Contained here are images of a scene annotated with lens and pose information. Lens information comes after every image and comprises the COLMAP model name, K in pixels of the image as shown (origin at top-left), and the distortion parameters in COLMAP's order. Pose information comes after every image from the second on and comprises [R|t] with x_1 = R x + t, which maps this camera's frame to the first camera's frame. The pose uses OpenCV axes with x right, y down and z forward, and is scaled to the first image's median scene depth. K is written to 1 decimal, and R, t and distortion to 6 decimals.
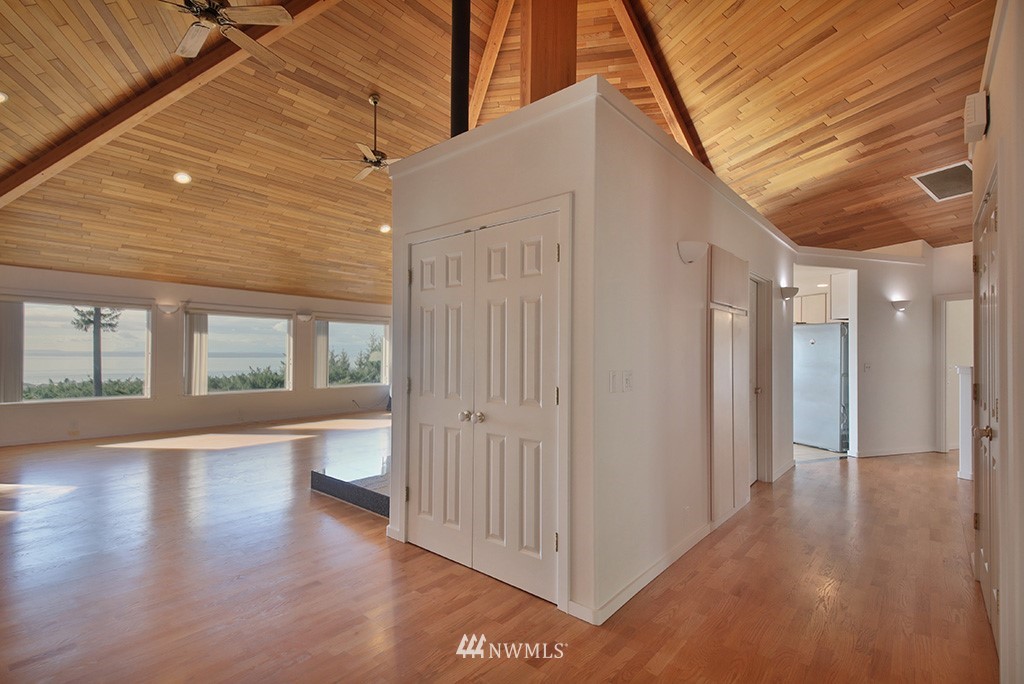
lens RADIAL K [[474.2, 0, 516.6], [0, 474.2, 350.3], [0, 0, 1]] dist [-0.006592, -0.000632]
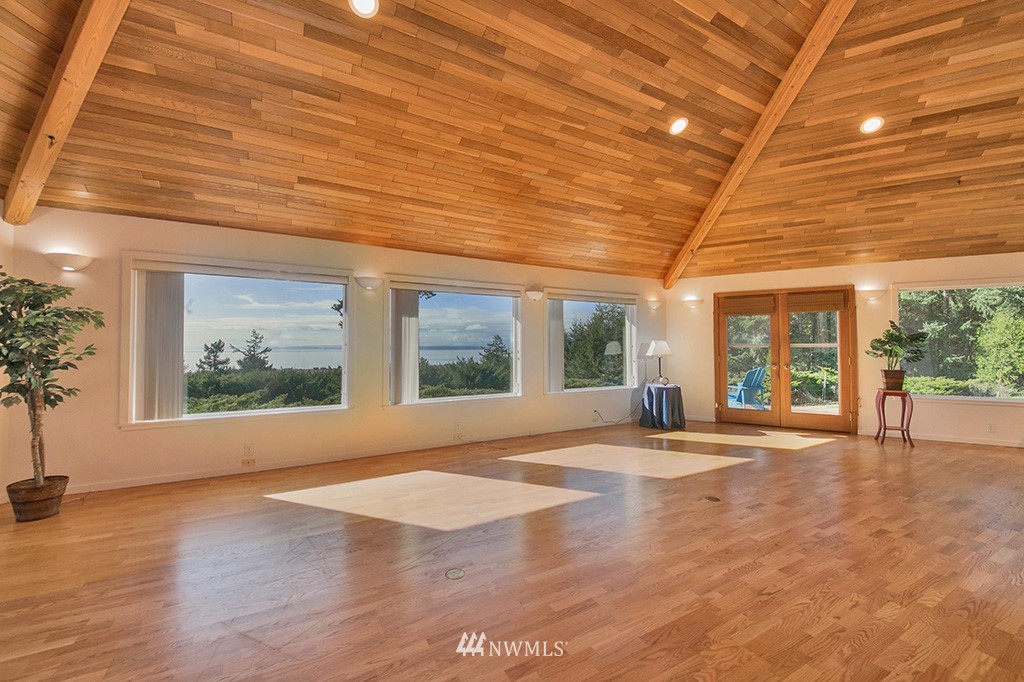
lens RADIAL K [[412.9, 0, 521.6], [0, 412.9, 344.6], [0, 0, 1]] dist [-0.001225, -0.002682]
pose [[0.936354, -0.009443, -0.350931, -0.305099], [0.011031, 0.999936, 0.002527, 0.005288], [0.350885, -0.006237, 0.936398, 0.497349]]
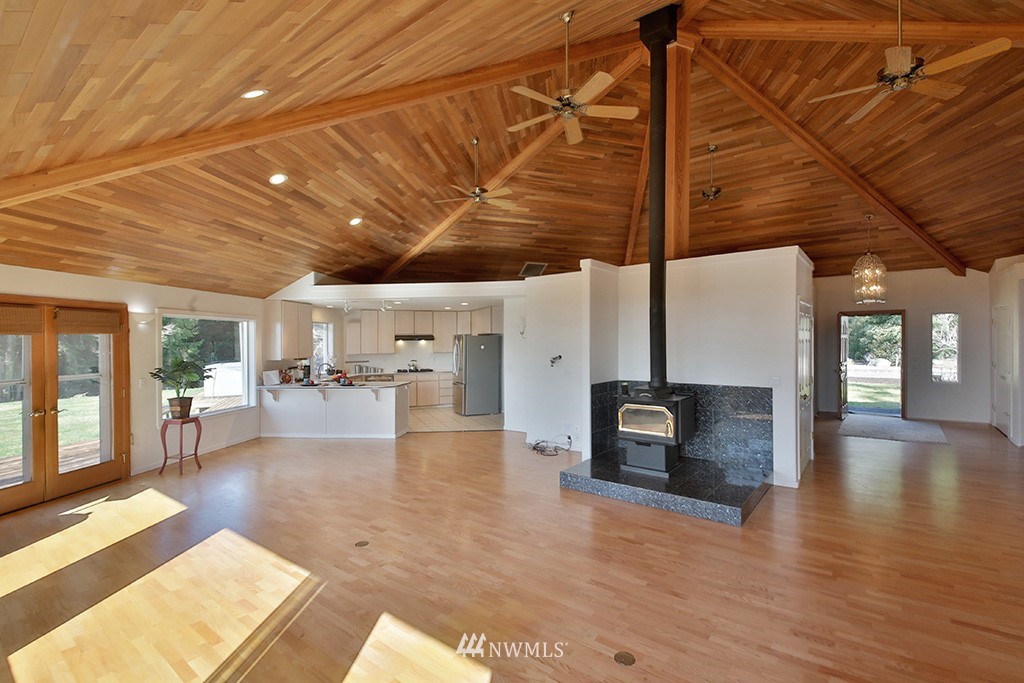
lens RADIAL K [[451.3, 0, 518.2], [0, 451.3, 330.8], [0, 0, 1]] dist [0.008103, -0.006372]
pose [[-0.021239, 0.018521, 0.999603, -0.747350], [0.005454, 0.999816, -0.018409, -0.037976], [-0.999760, 0.005061, -0.021336, 0.829986]]
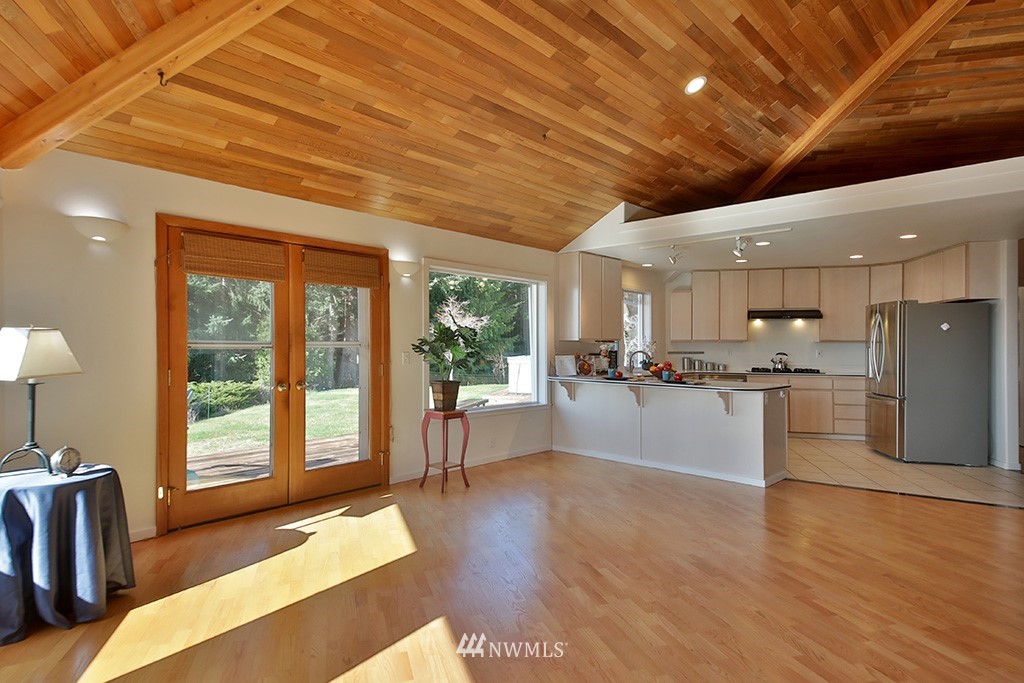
lens RADIAL K [[571.9, 0, 515.1], [0, 571.9, 337.9], [0, 0, 1]] dist [0.074313, -0.004658]
pose [[0.561642, 0.005208, 0.827364, -0.474768], [-0.008467, 0.999964, -0.000547, 0.006967], [-0.827337, -0.006698, 0.561666, 0.939204]]
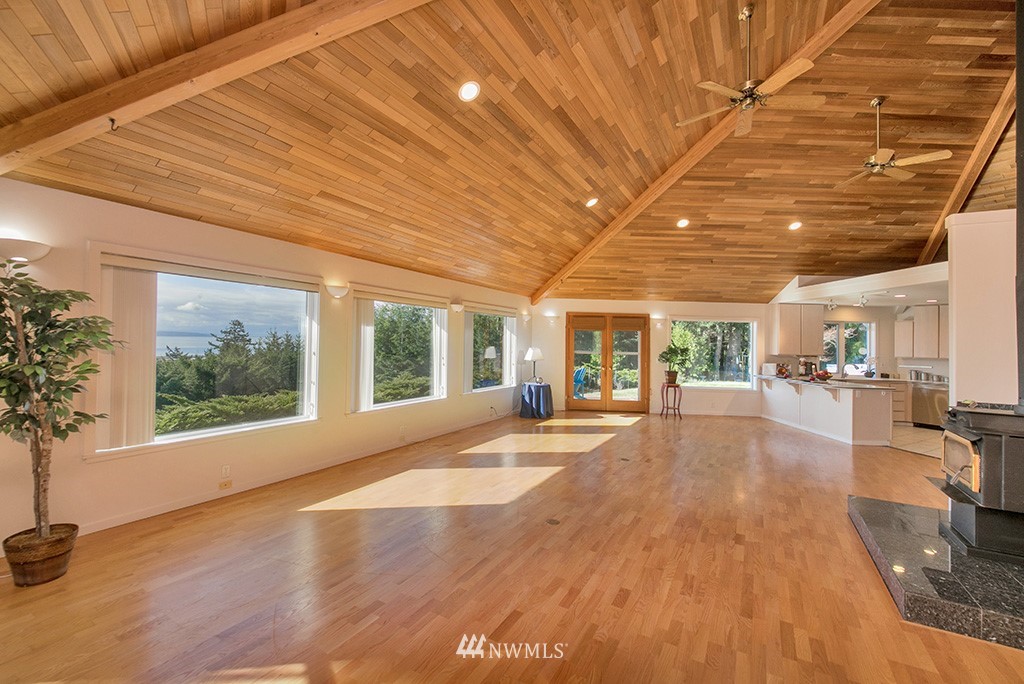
lens RADIAL K [[425.3, 0, 517.8], [0, 425.3, 337.9], [0, 0, 1]] dist [0.014581, -0.001535]
pose [[0.984049, 0.021172, 0.176631, -0.573172], [-0.021901, 0.999758, 0.002180, -0.025186], [-0.176542, -0.006013, 0.984275, 0.320239]]
